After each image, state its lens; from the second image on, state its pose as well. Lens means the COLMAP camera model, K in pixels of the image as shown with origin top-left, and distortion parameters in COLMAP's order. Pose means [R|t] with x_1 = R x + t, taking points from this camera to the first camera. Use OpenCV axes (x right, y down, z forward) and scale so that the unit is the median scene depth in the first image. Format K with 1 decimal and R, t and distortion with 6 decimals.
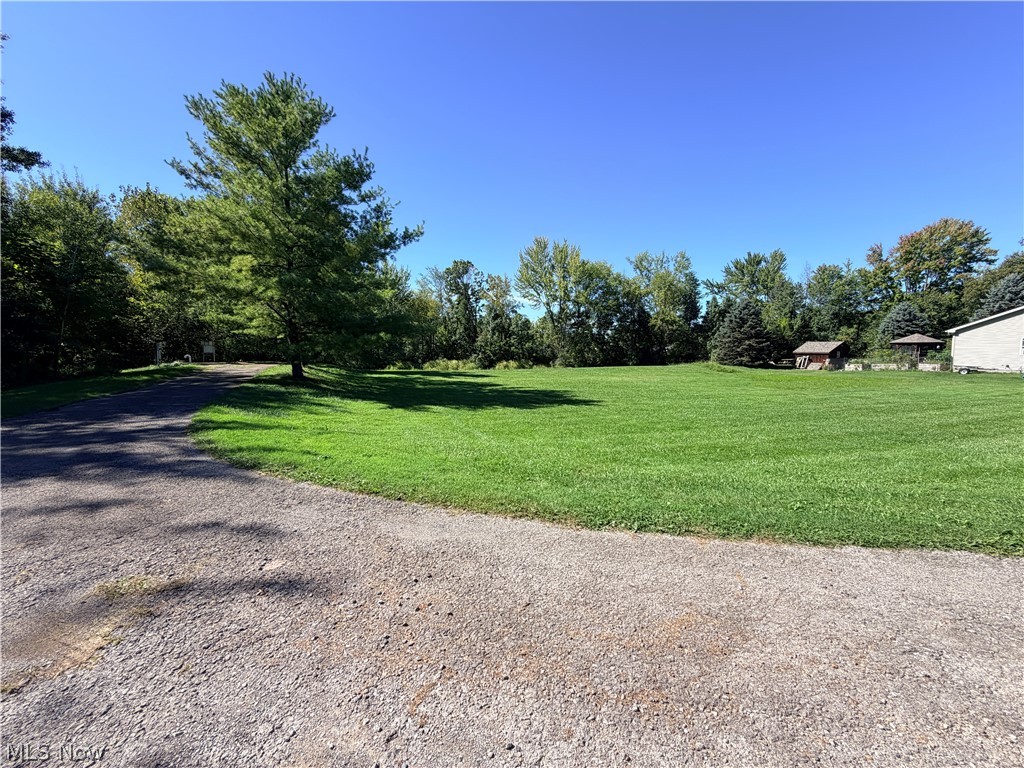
lens RADIAL K [[408.0, 0, 509.4], [0, 408.0, 384.1], [0, 0, 1]] dist [0.000820, 0.000382]
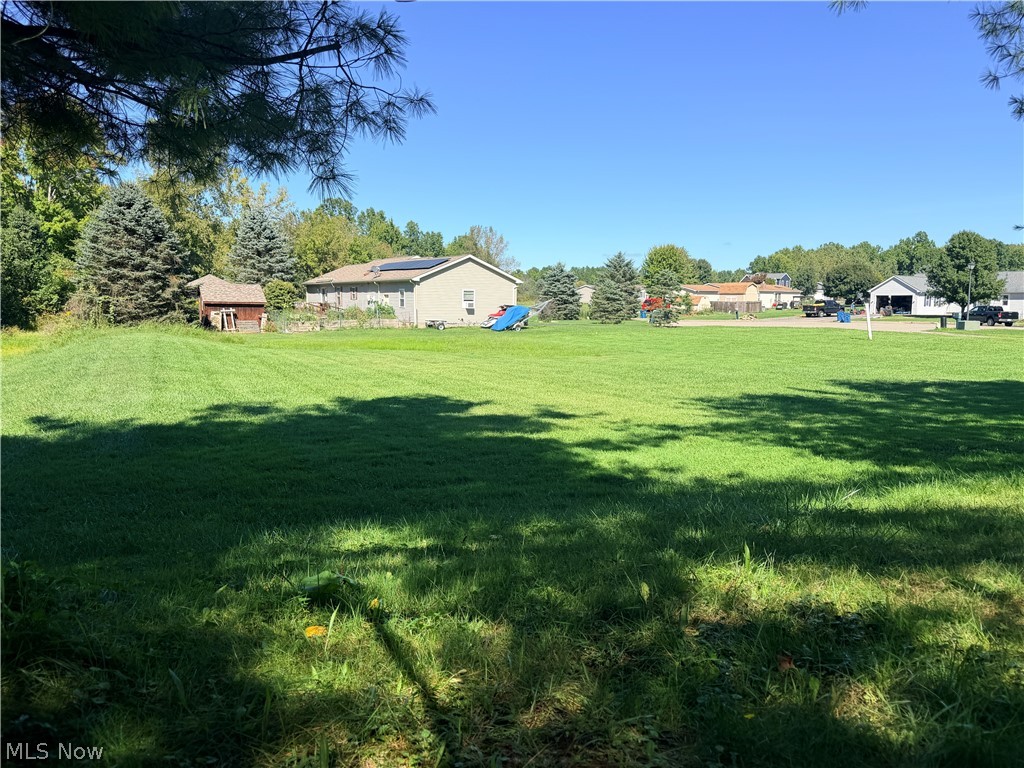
lens RADIAL K [[765.7, 0, 519.0], [0, 765.7, 389.0], [0, 0, 1]] dist [0.066706, -0.067028]
pose [[-0.099855, -0.105595, 0.989383, -0.368498], [0.070966, 0.991065, 0.112937, -0.048973], [-0.992468, 0.081489, -0.091469, 0.679387]]
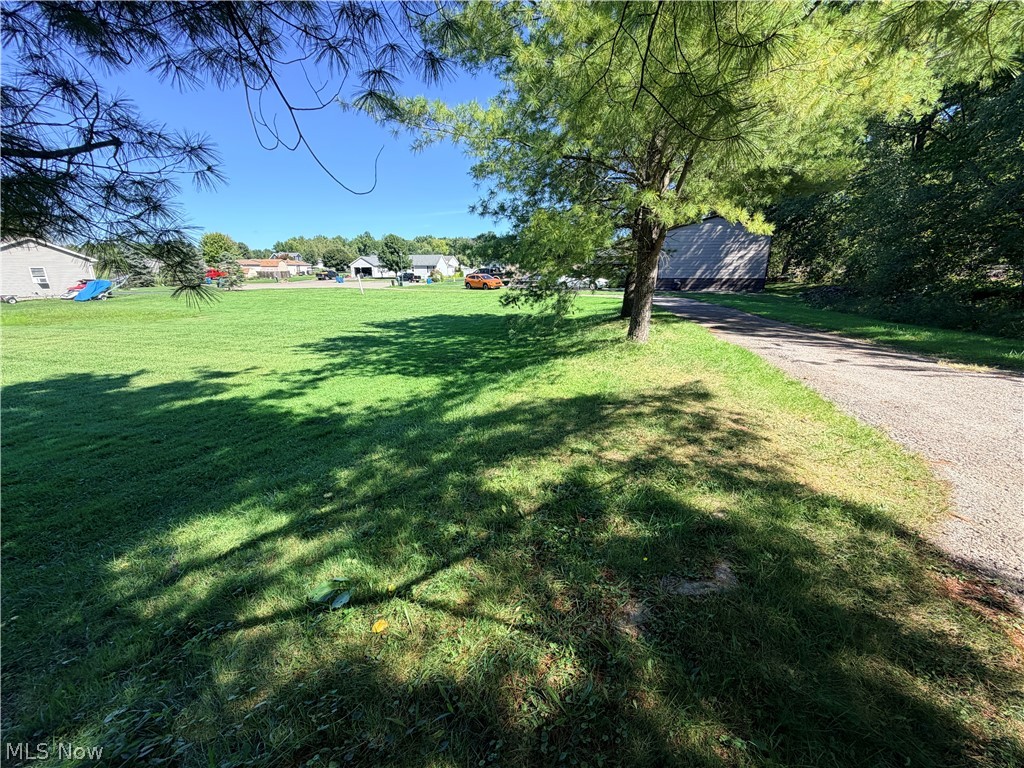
lens RADIAL K [[408.0, 0, 512.5], [0, 408.0, 381.7], [0, 0, 1]] dist [0.000820, 0.000382]
pose [[-0.782740, -0.155828, 0.602524, -0.351403], [0.058607, 0.945387, 0.320637, -0.063926], [-0.619583, 0.286287, -0.730860, 0.703068]]
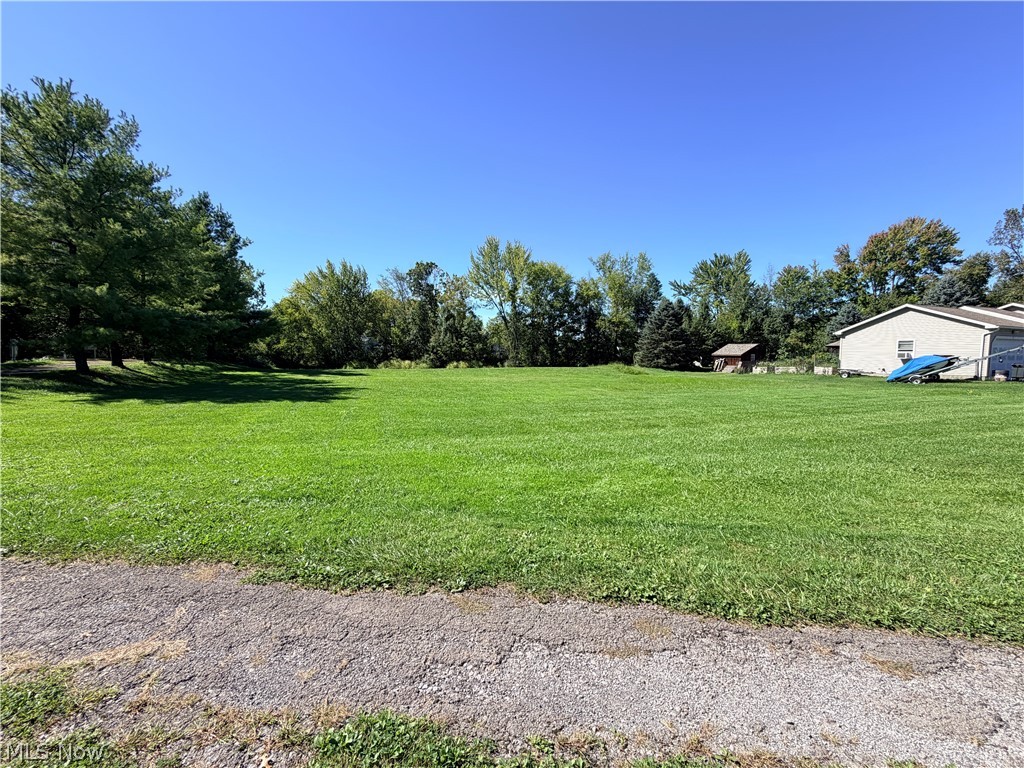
lens RADIAL K [[408.0, 0, 509.3], [0, 408.0, 386.0], [0, 0, 1]] dist [0.000820, 0.000382]
pose [[0.999244, 0.011003, -0.037281, 0.244195], [-0.011025, 0.999939, -0.000376, 0.002956], [0.037274, 0.000786, 0.999305, 0.005214]]
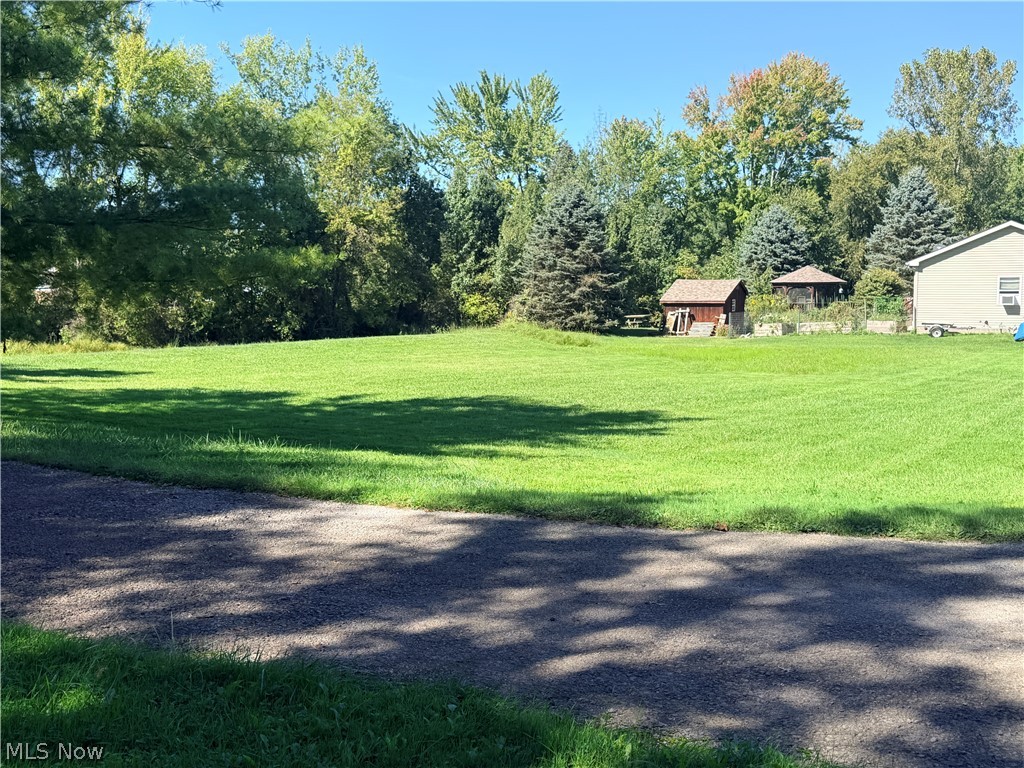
lens RADIAL K [[1114.4, 0, 512.0], [0, 1114.4, 390.9], [0, 0, 1]] dist [0.108325, 0.000000]
pose [[0.797930, -0.049086, 0.600749, -0.245097], [0.047088, 0.998709, 0.019059, -0.004838], [-0.600909, 0.013081, 0.799211, 0.045237]]
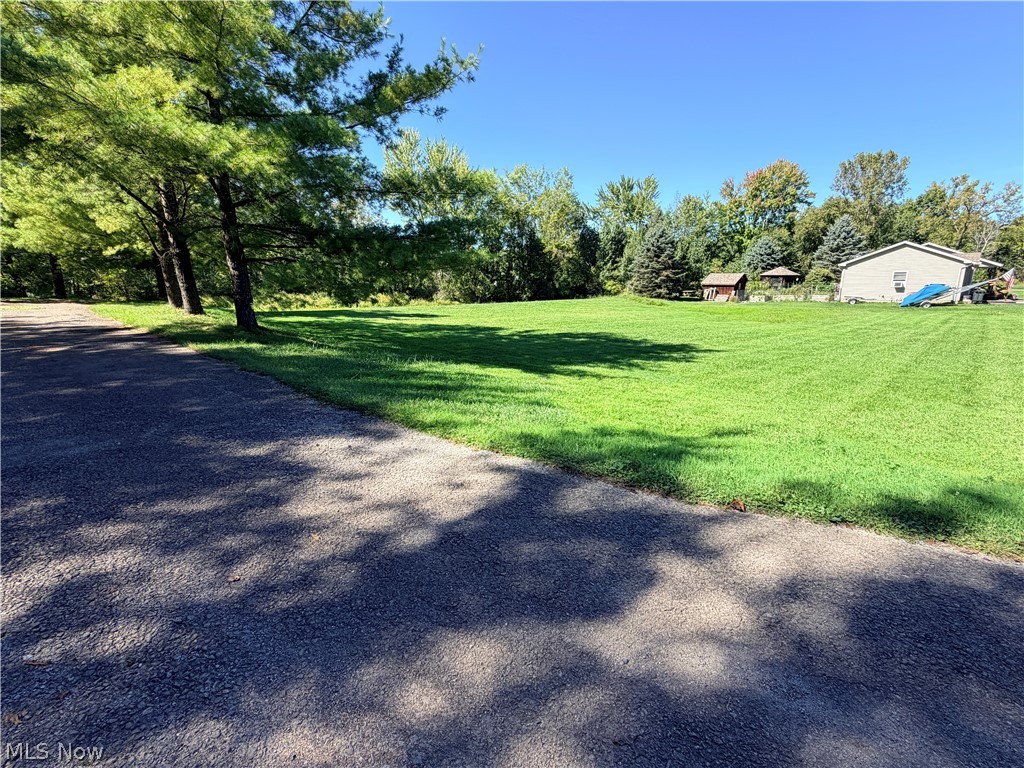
lens RADIAL K [[466.6, 0, 512.5], [0, 466.6, 381.4], [0, 0, 1]] dist [0.001078, 0.000391]
pose [[0.921001, -0.077233, 0.381829, -0.177626], [0.027347, 0.990550, 0.134396, -0.008018], [-0.388600, -0.113337, 0.914409, 0.110947]]
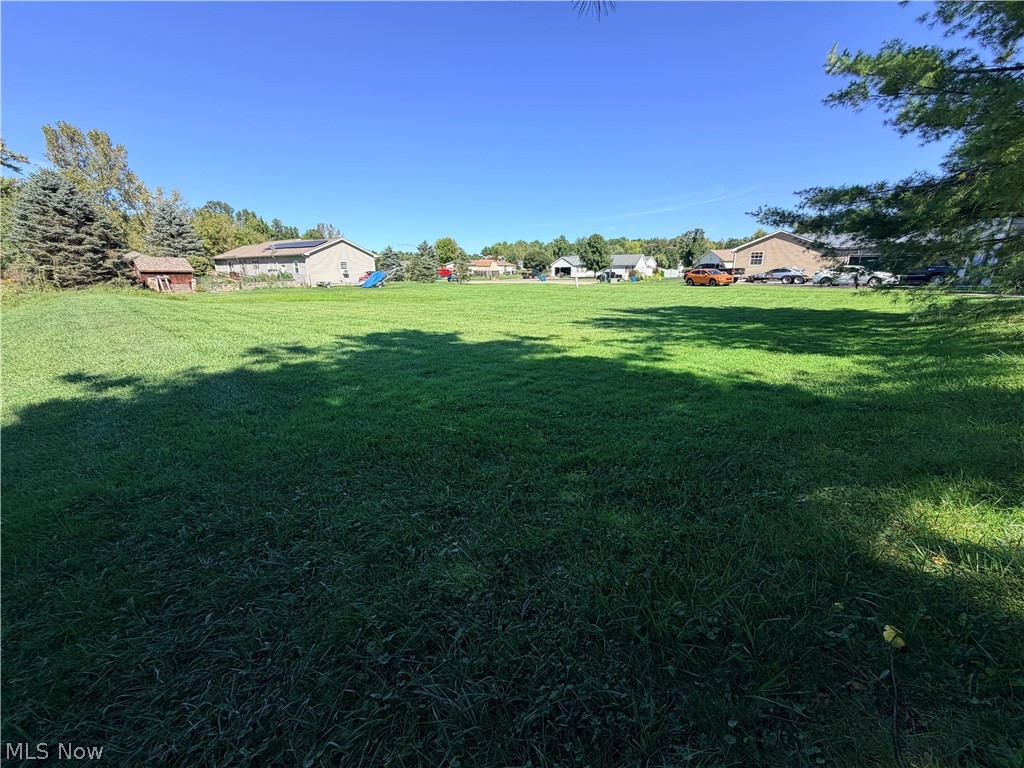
lens RADIAL K [[408.0, 0, 512.4], [0, 408.0, 388.7], [0, 0, 1]] dist [0.000820, 0.000382]
pose [[-0.450961, -0.237202, 0.860447, -0.283680], [0.072793, 0.951053, 0.300331, -0.047009], [-0.889571, 0.198072, -0.411621, 0.739065]]
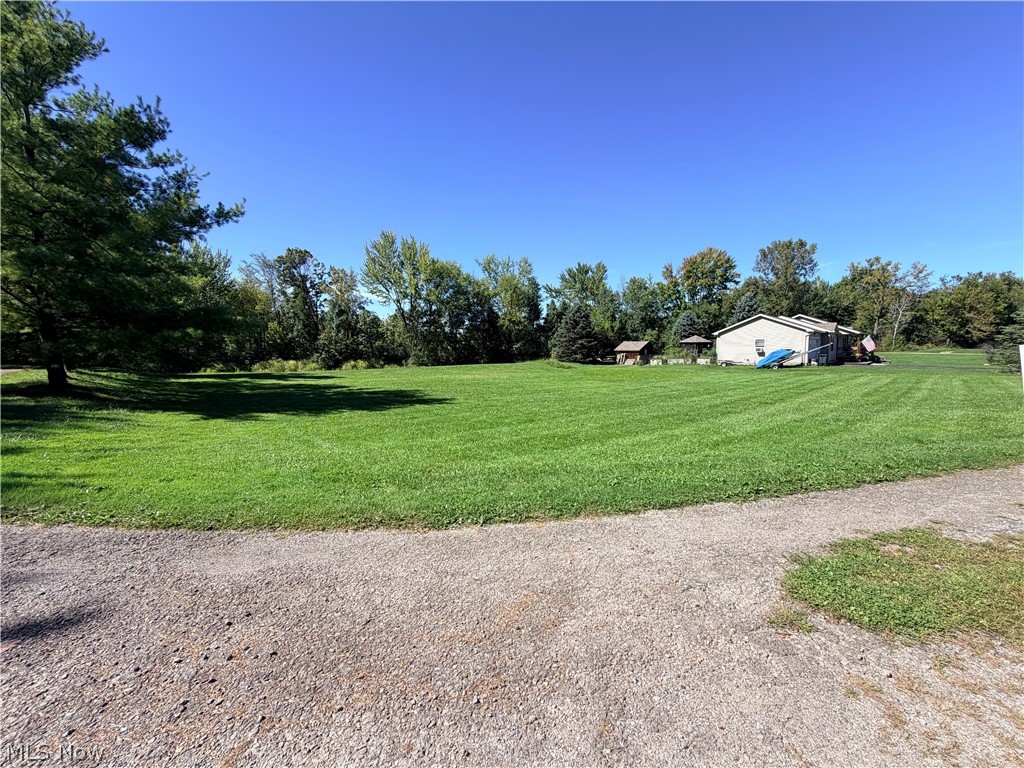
lens RADIAL K [[408.0, 0, 509.2], [0, 408.0, 383.9], [0, 0, 1]] dist [0.000820, 0.000382]
pose [[0.938082, -0.031896, 0.344943, 0.002023], [0.030919, 0.999487, 0.008337, -0.000203], [-0.345032, 0.002845, 0.938587, 0.000268]]
